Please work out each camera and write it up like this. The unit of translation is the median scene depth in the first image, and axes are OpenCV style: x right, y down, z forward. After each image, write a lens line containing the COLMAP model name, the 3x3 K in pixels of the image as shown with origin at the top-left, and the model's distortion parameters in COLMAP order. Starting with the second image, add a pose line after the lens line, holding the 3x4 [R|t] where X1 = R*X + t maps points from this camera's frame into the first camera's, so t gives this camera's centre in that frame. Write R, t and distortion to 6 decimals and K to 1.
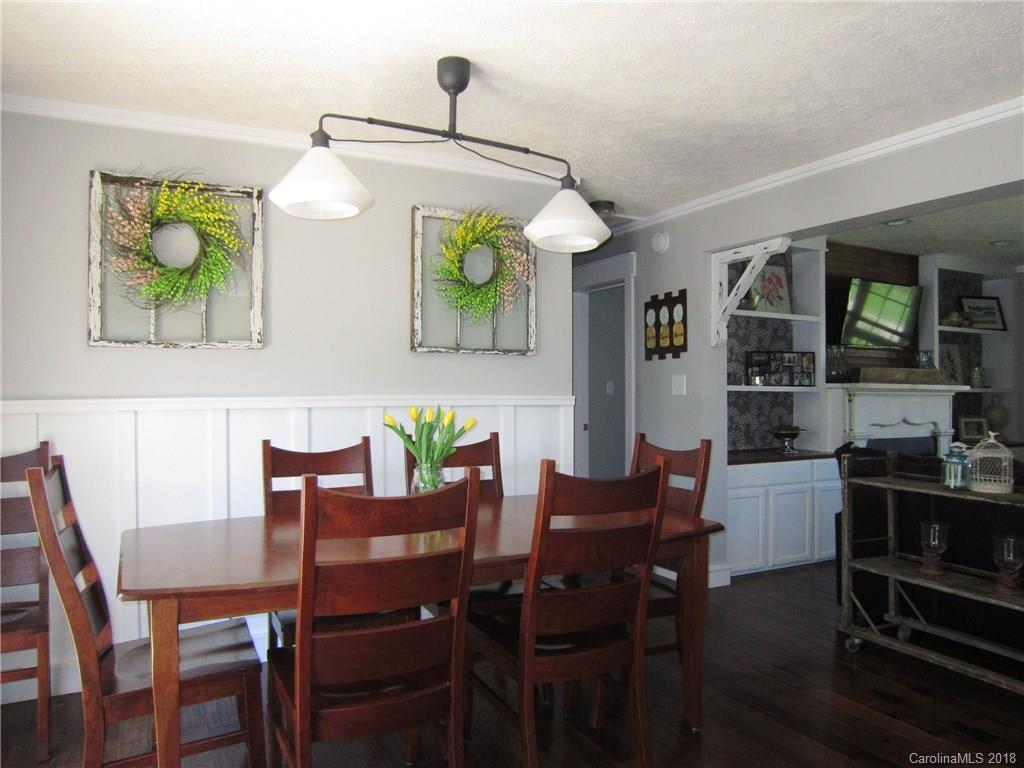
lens RADIAL K [[716.1, 0, 529.4], [0, 716.1, 379.8], [0, 0, 1]] dist [-0.035942, 0.000715]
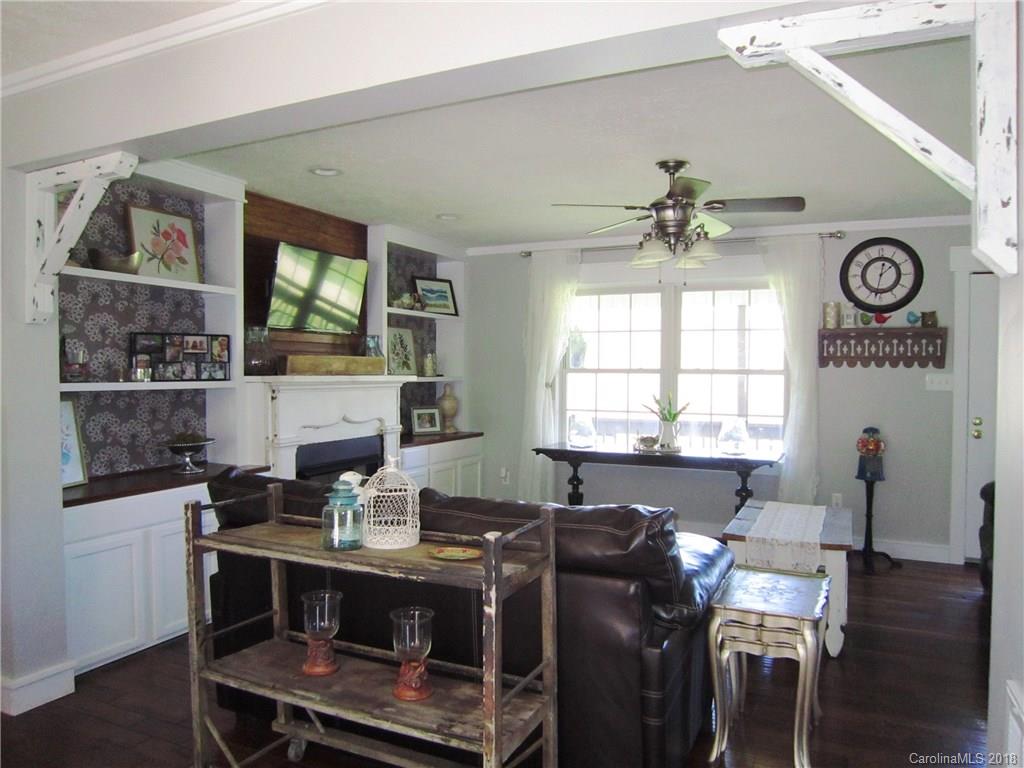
lens RADIAL K [[729.4, 0, 502.0], [0, 729.4, 376.3], [0, 0, 1]] dist [-0.035951, 0.002834]
pose [[0.811220, -0.013407, 0.584588, 0.213218], [0.002215, 0.999800, 0.019857, -0.011216], [-0.584737, -0.014814, 0.811088, 0.236942]]
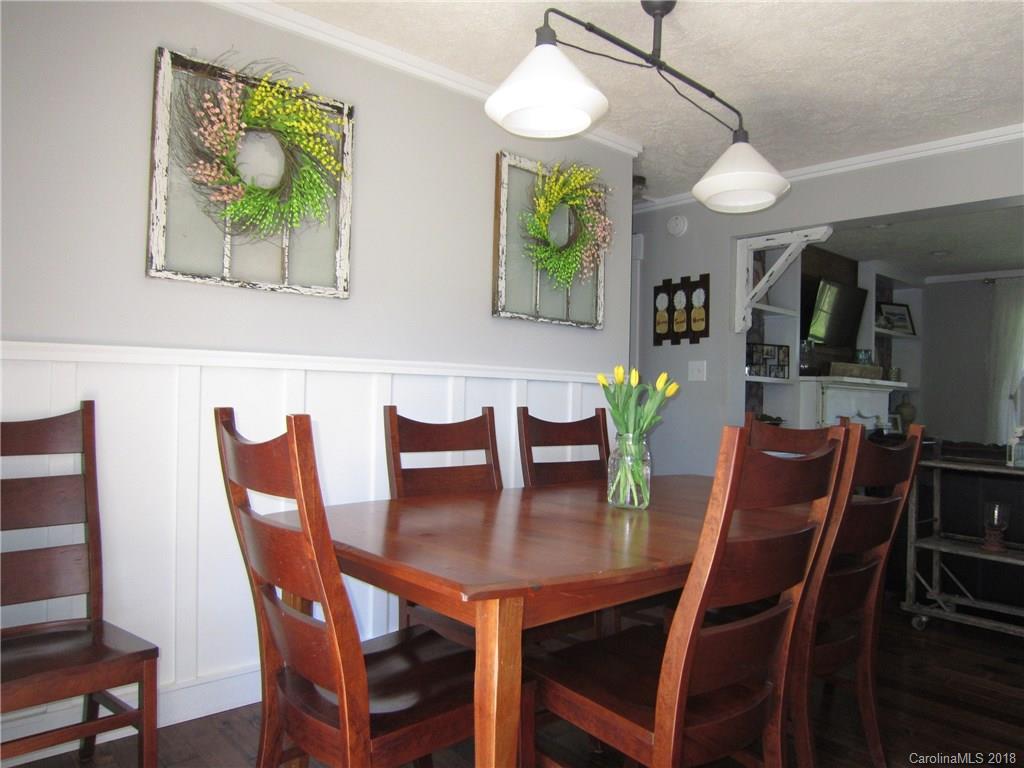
lens RADIAL K [[711.3, 0, 538.2], [0, 711.3, 367.7], [0, 0, 1]] dist [-0.029785, -0.001829]
pose [[0.968002, 0.034296, 0.248588, -0.243296], [-0.029573, 0.999305, -0.022710, 0.031555], [-0.249194, 0.014632, 0.968343, 0.105370]]
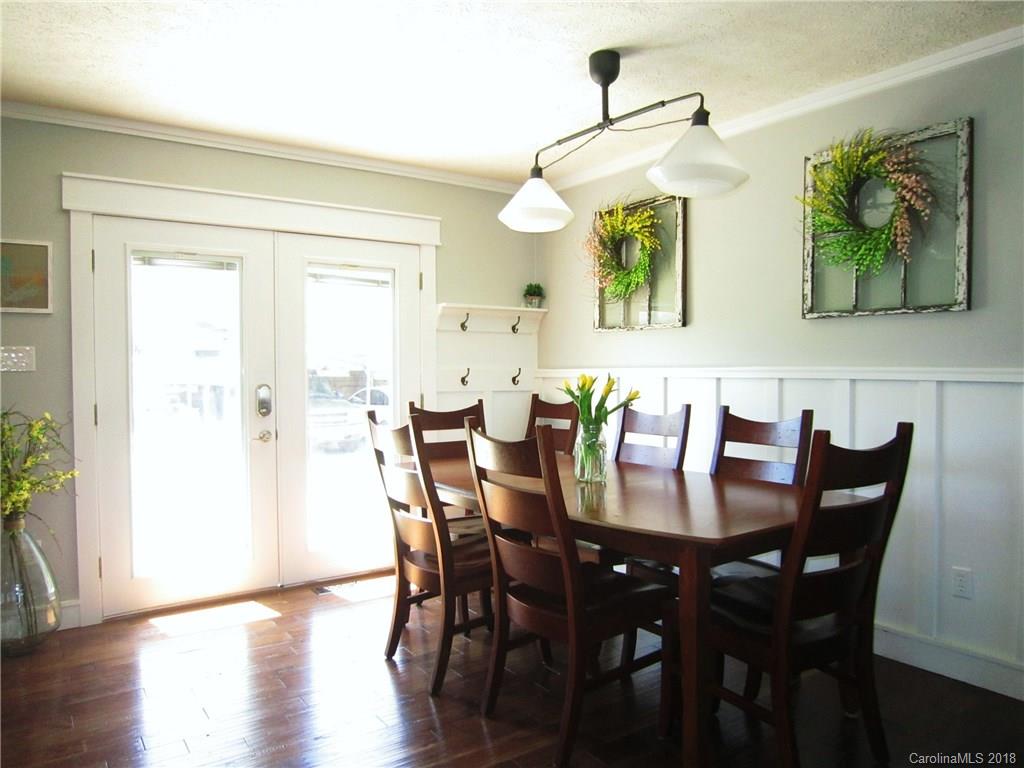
lens RADIAL K [[716.1, 0, 529.4], [0, 716.1, 379.8], [0, 0, 1]] dist [-0.035942, 0.000715]
pose [[0.141628, 0.020356, -0.989711, 0.508350], [0.015794, 0.999615, 0.022819, 0.009057], [0.989794, -0.018863, 0.141252, 0.390323]]
